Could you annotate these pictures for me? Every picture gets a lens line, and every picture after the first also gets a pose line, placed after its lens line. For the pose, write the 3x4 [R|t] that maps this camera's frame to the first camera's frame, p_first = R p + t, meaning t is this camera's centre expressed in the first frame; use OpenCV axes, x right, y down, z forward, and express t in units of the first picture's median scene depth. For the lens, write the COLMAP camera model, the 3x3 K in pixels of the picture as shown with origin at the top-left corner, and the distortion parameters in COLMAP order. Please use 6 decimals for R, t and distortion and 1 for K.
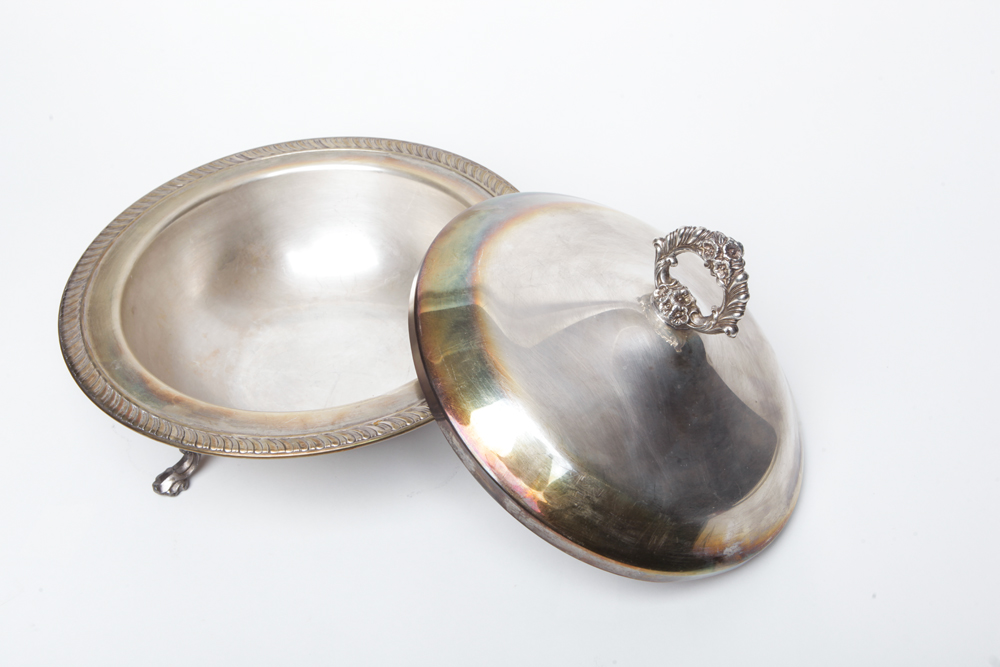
lens RADIAL K [[1154.2, 0, 500.2], [0, 1154.2, 336.6], [0, 0, 1]] dist [-0.006480, 0.000000]
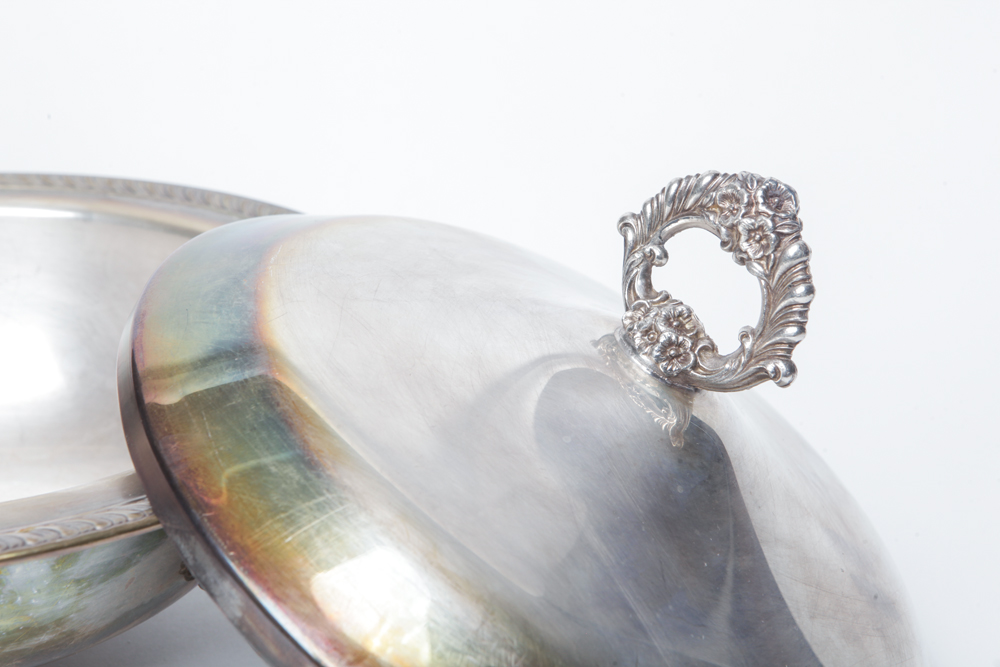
lens RADIAL K [[1995.0, 0, 502.8], [0, 1995.0, 329.1], [0, 0, 1]] dist [0.338511, 0.000000]
pose [[0.997247, 0.020043, 0.071388, 0.020500], [0.006665, 0.934645, -0.355519, 0.280620], [-0.073848, 0.355017, 0.931939, 0.205601]]
